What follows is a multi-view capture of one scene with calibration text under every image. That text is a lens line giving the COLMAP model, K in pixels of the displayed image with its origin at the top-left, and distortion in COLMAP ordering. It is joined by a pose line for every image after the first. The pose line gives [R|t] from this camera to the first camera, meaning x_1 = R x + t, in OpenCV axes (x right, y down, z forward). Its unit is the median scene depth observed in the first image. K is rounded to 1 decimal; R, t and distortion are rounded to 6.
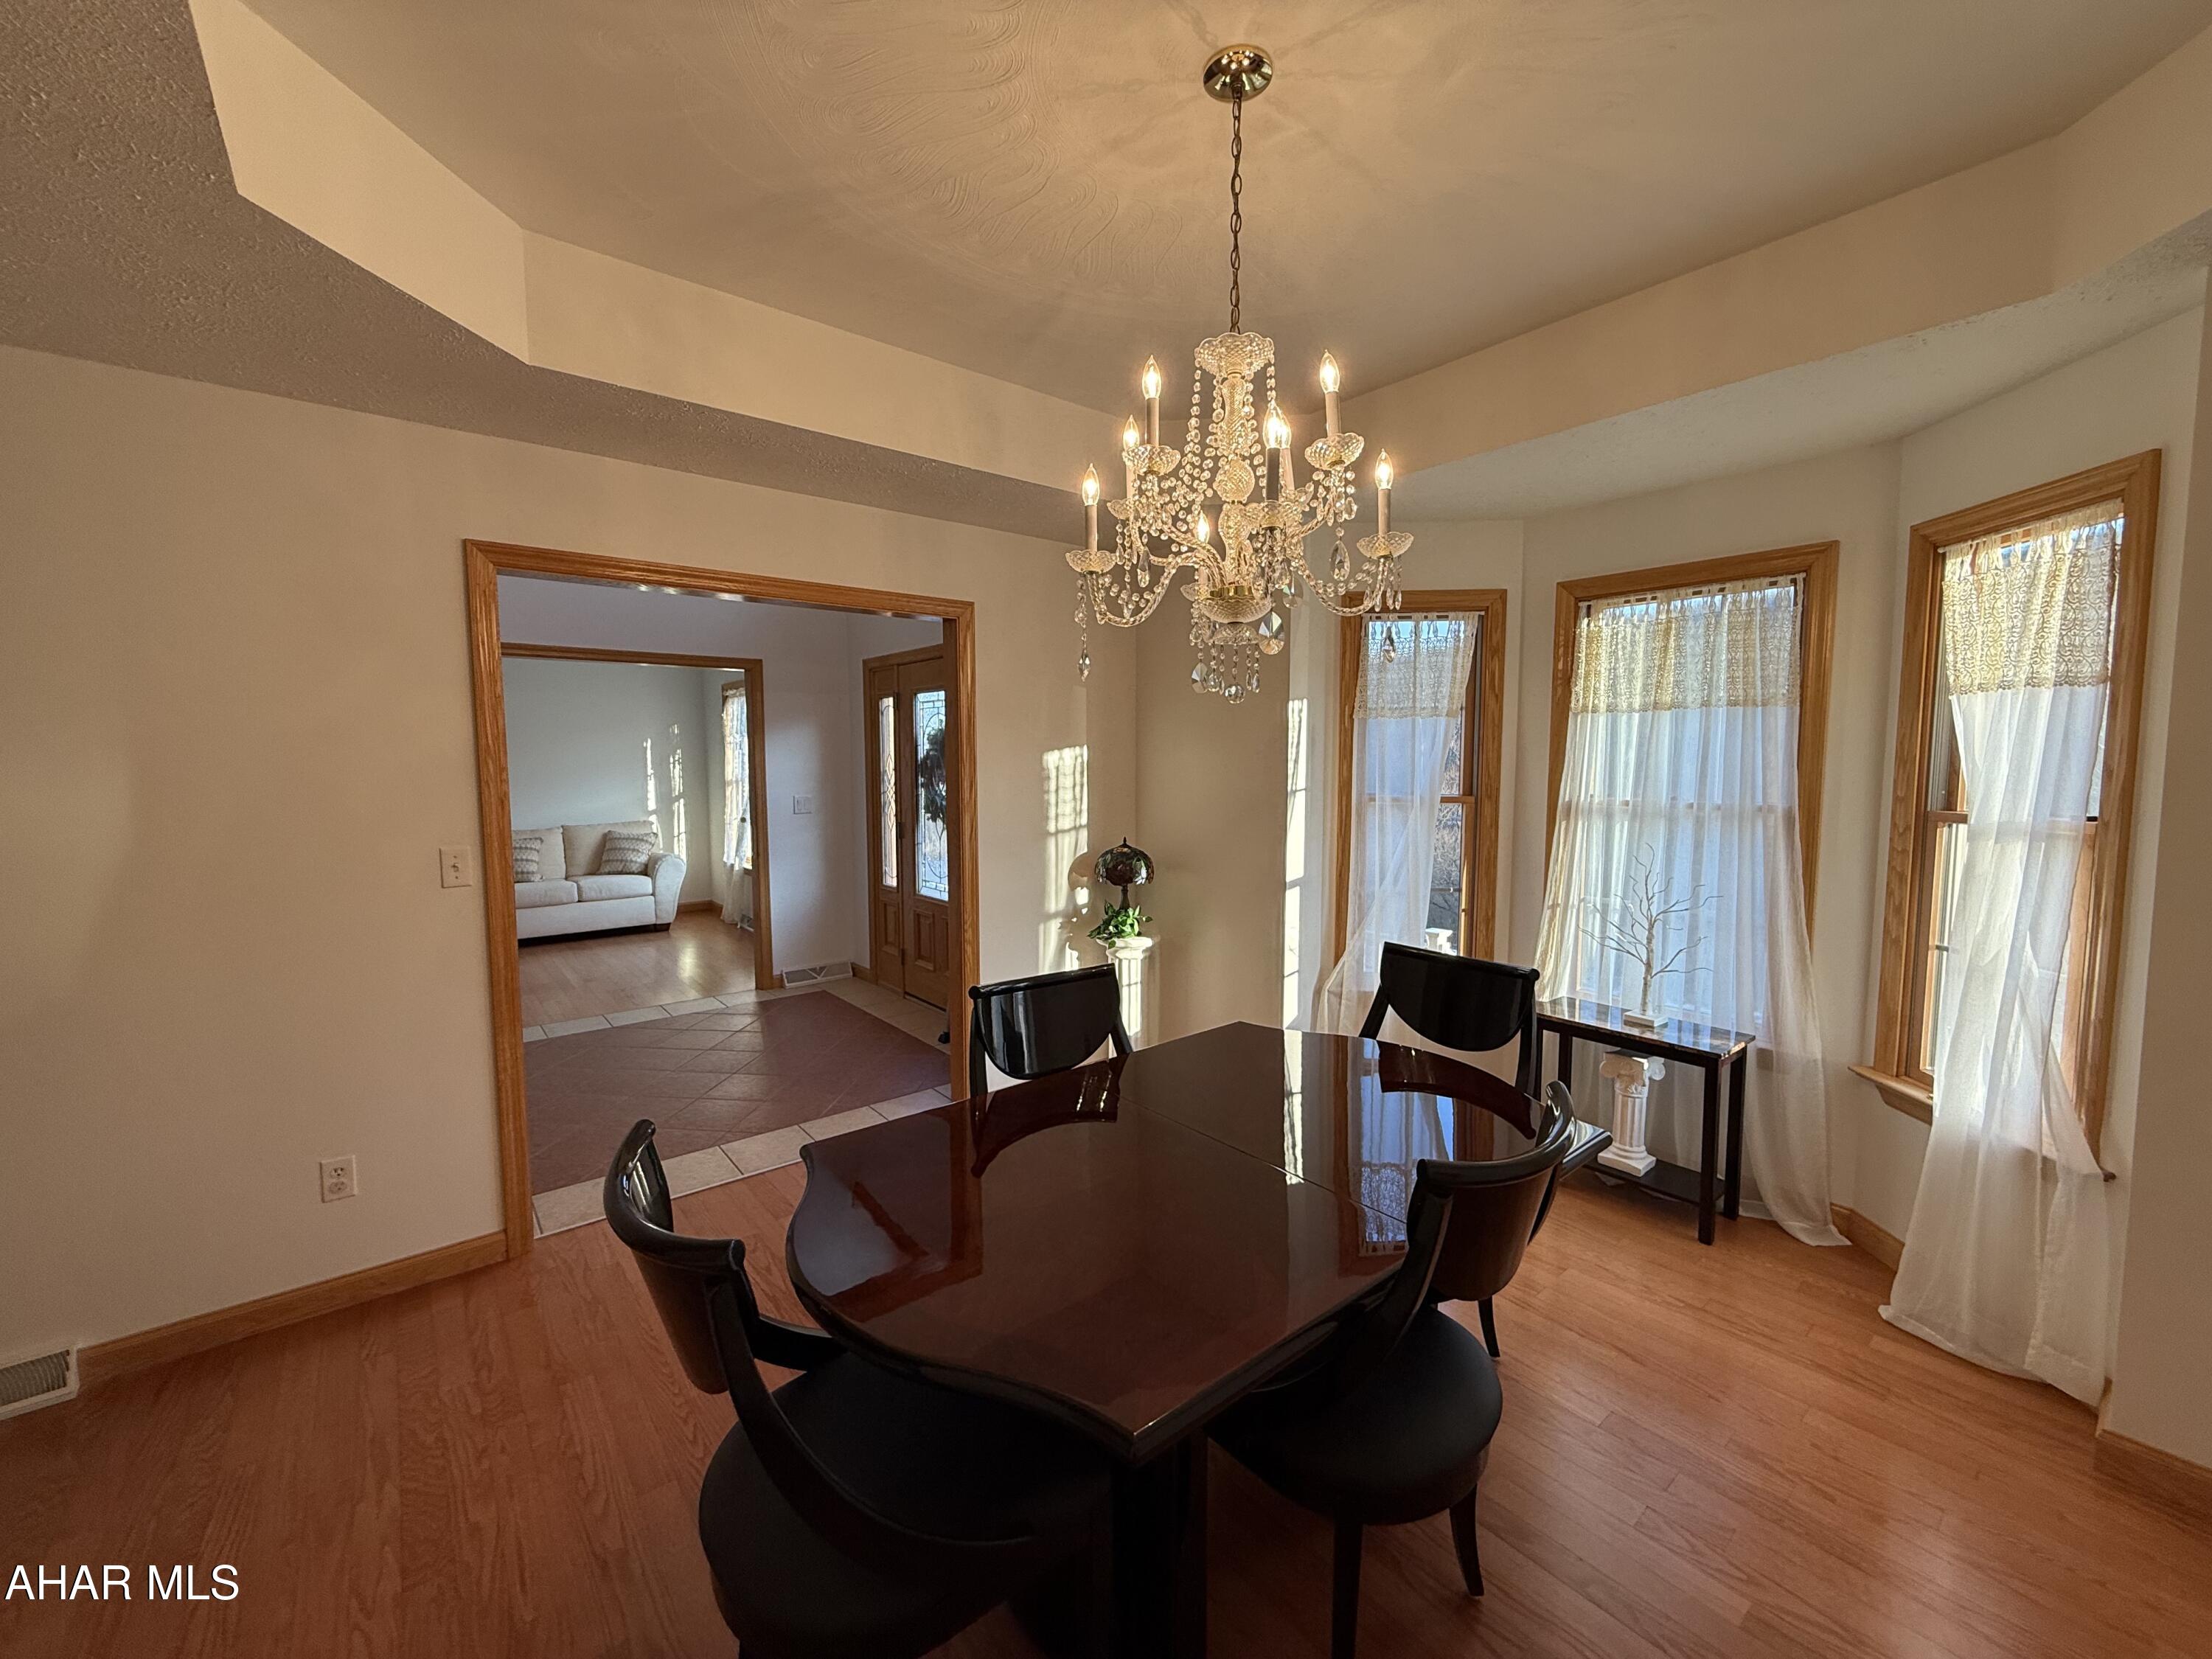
lens RADIAL K [[879.7, 0, 1104.9], [0, 879.7, 824.8], [0, 0, 1]] dist [0.002658, 0.000058]
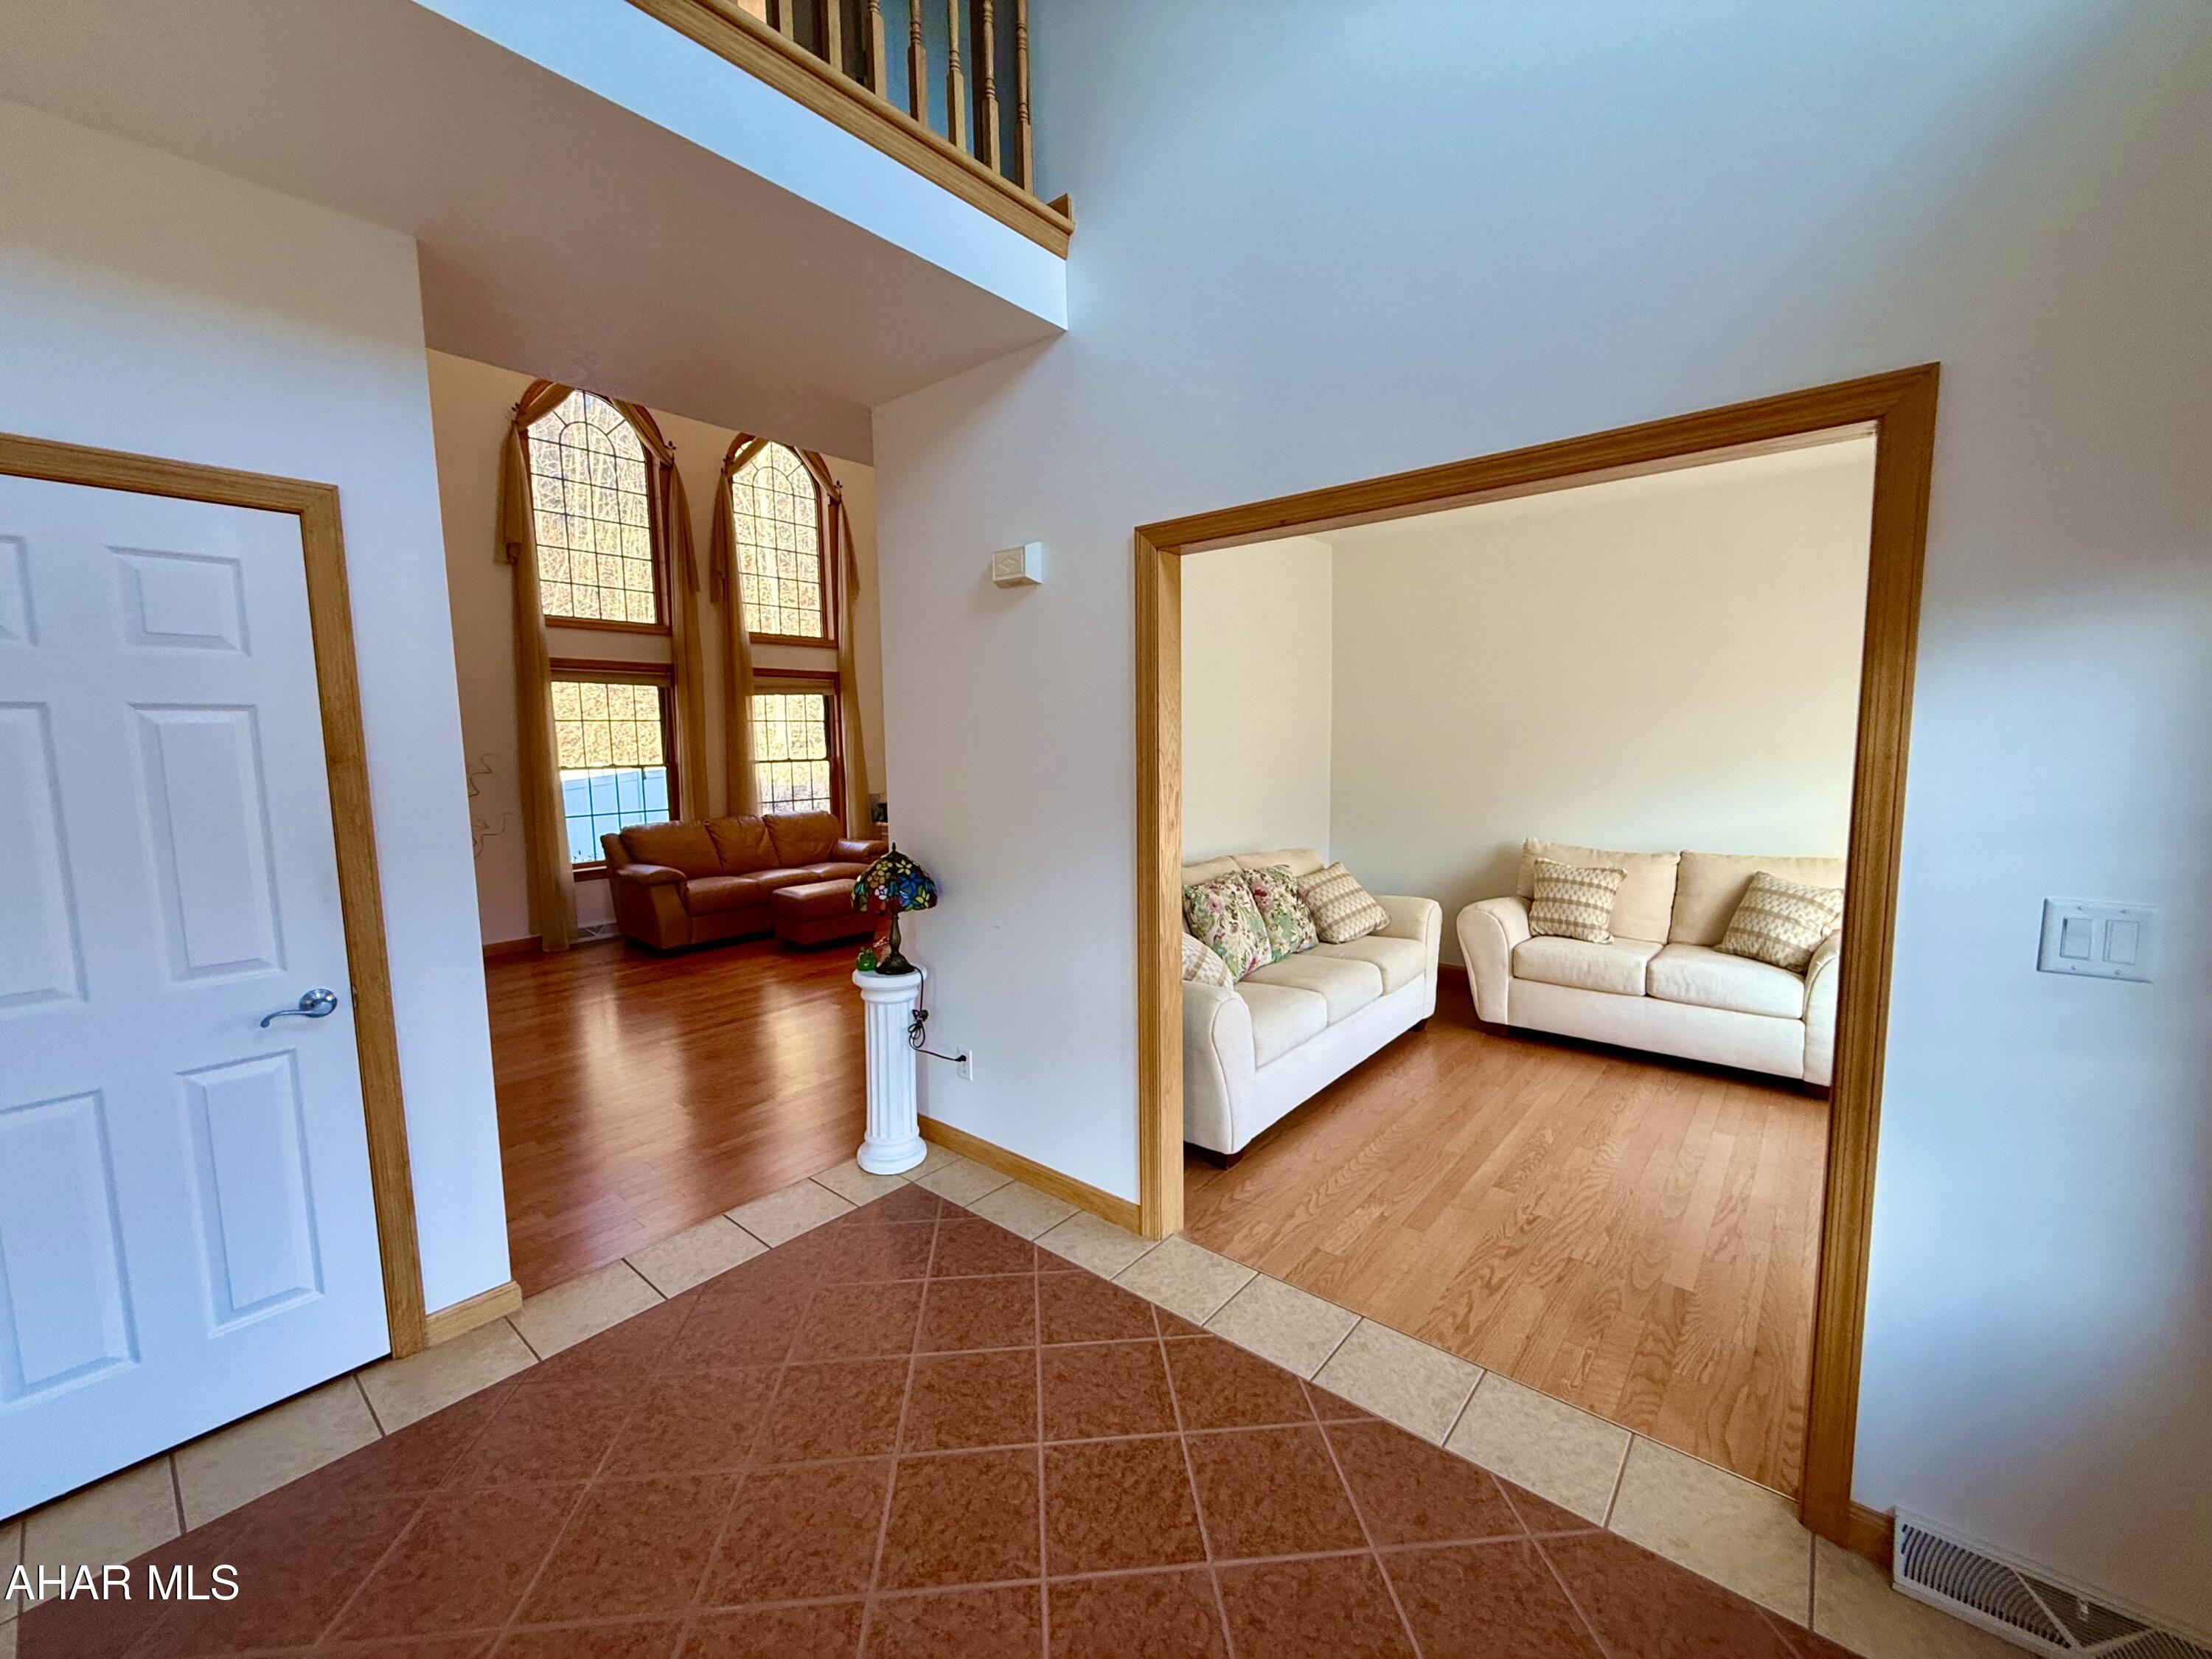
lens RADIAL K [[879.7, 0, 1099.3], [0, 879.7, 835.1], [0, 0, 1]] dist [0.002658, 0.000058]
pose [[0.184324, 0.107449, -0.976975, -0.122519], [-0.062948, 0.993256, 0.097364, -0.043001], [0.980848, 0.043552, 0.189845, 0.520140]]
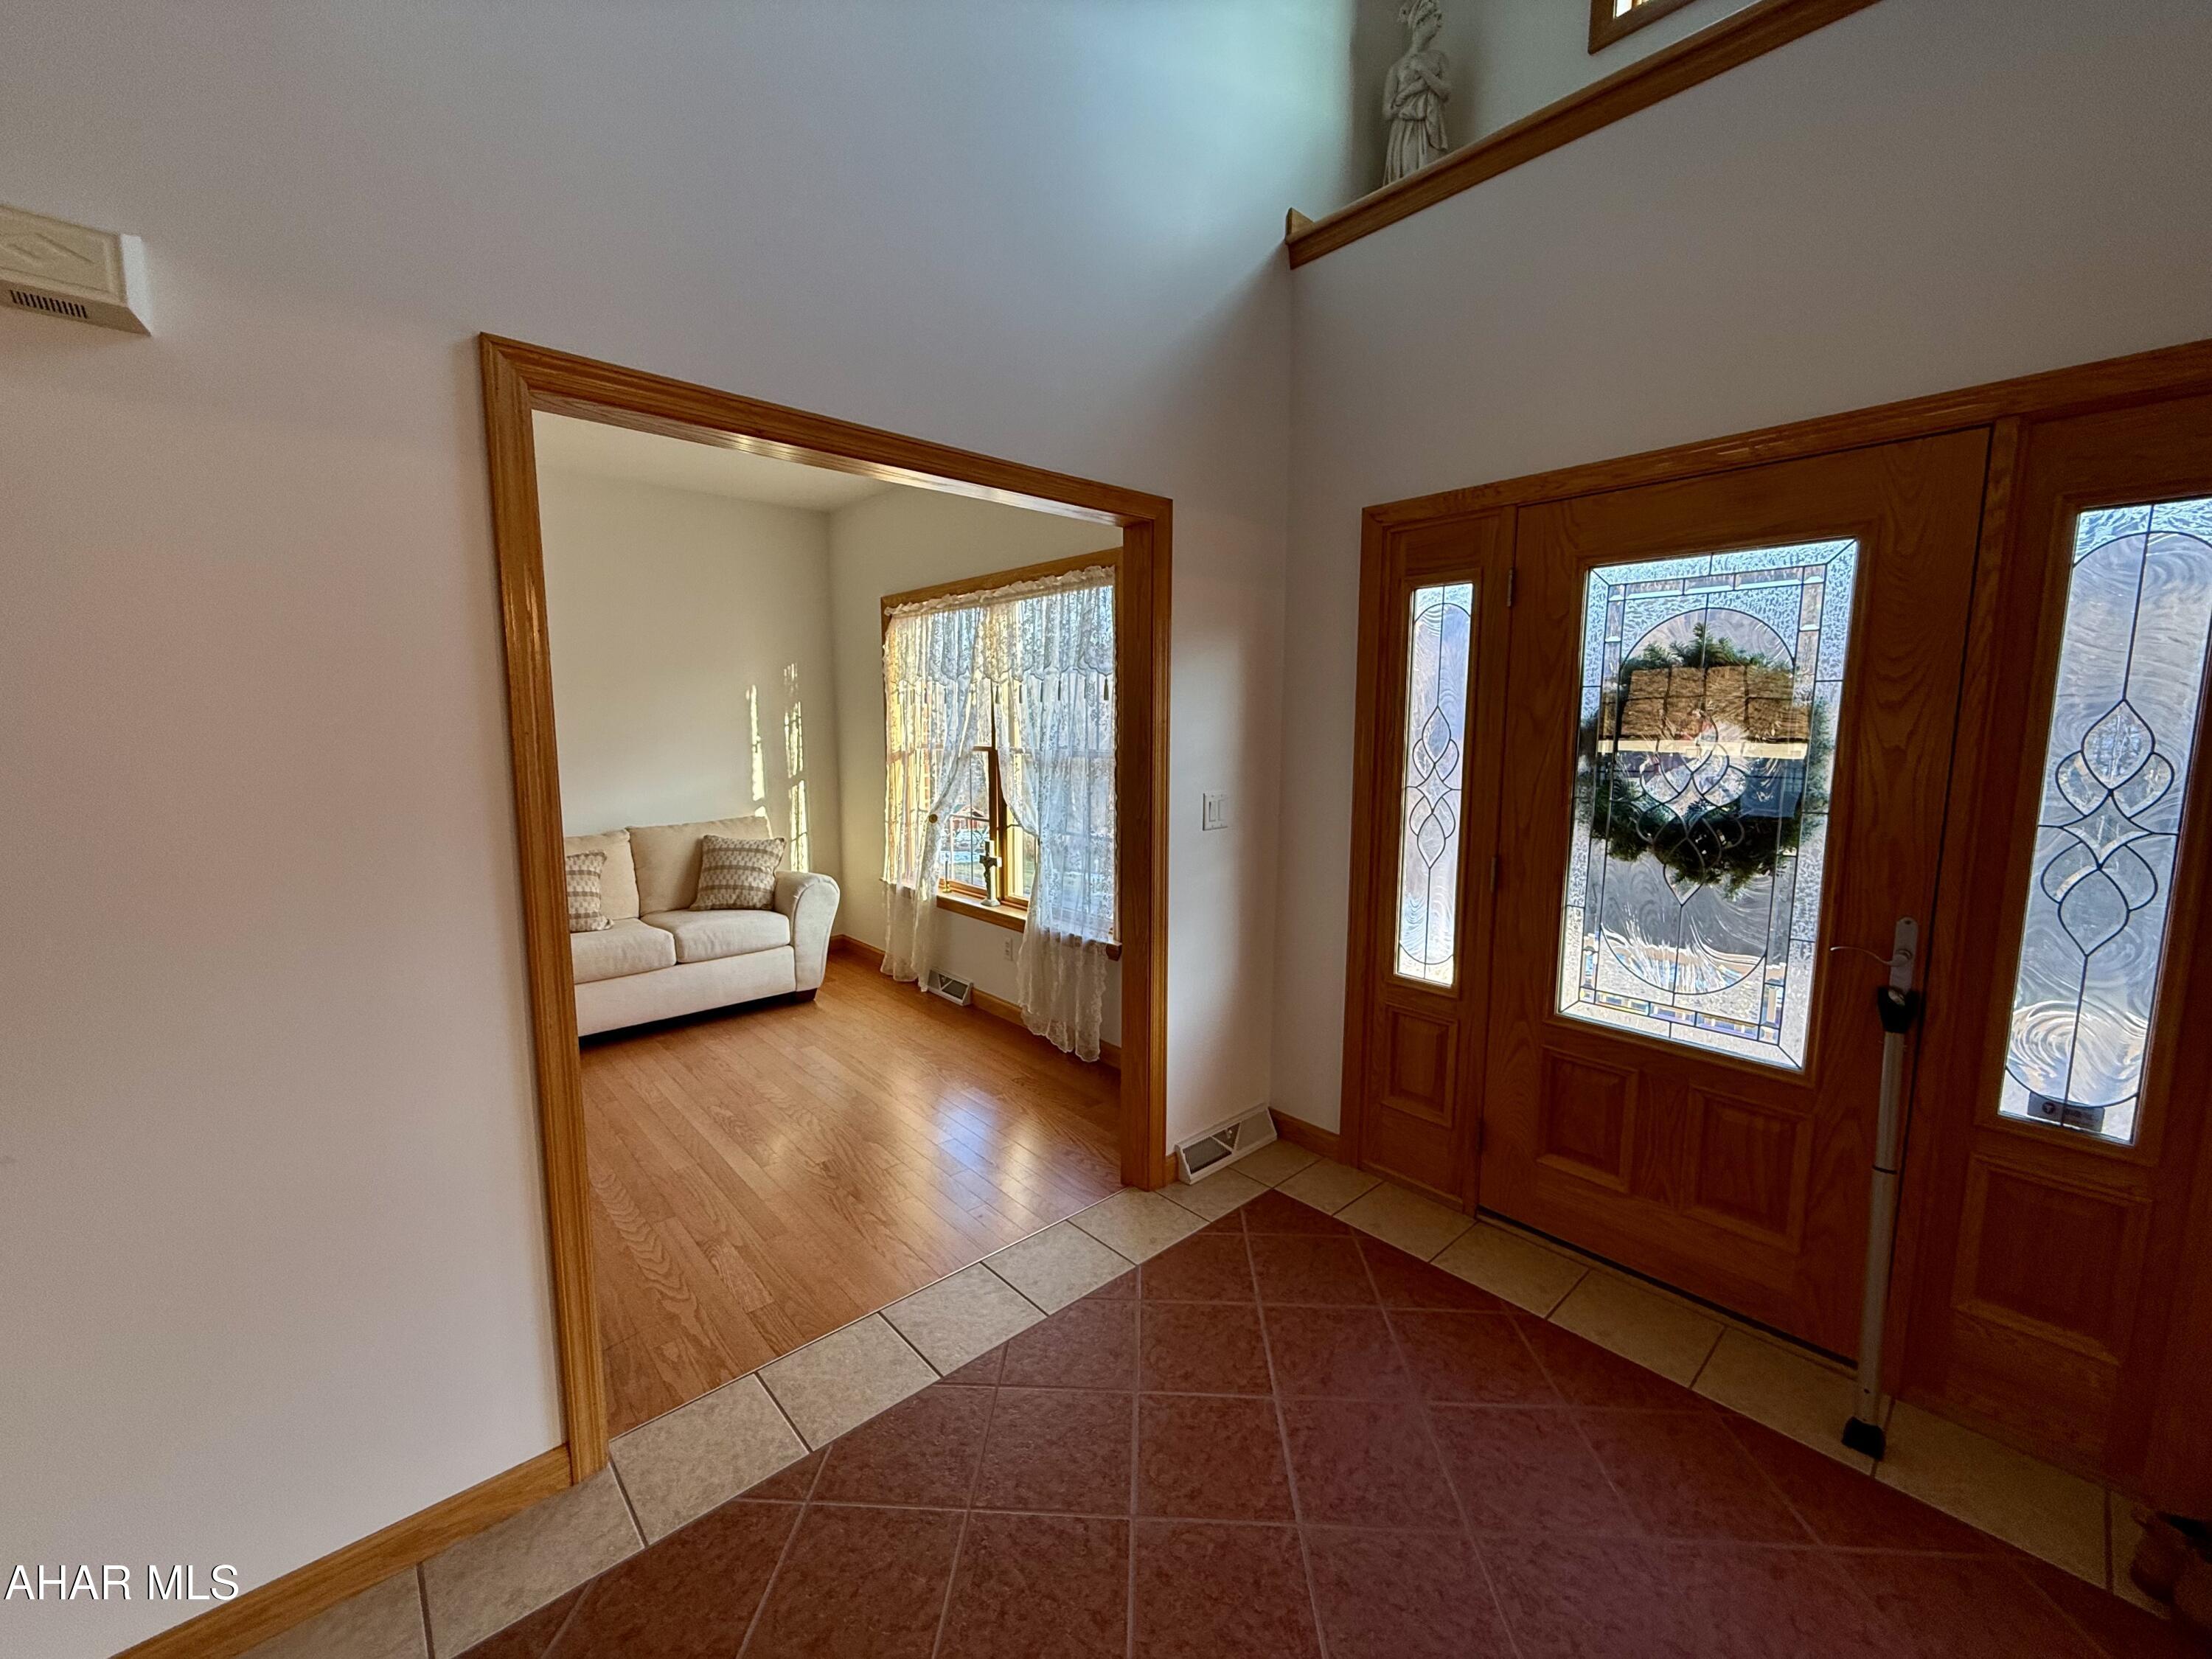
lens RADIAL K [[879.7, 0, 1108.2], [0, 879.7, 822.3], [0, 0, 1]] dist [0.002658, 0.000058]
pose [[0.998830, -0.003596, 0.048220, -0.321468], [0.001726, 0.999247, 0.038755, -0.026395], [-0.048323, -0.038627, 0.998085, 0.388194]]
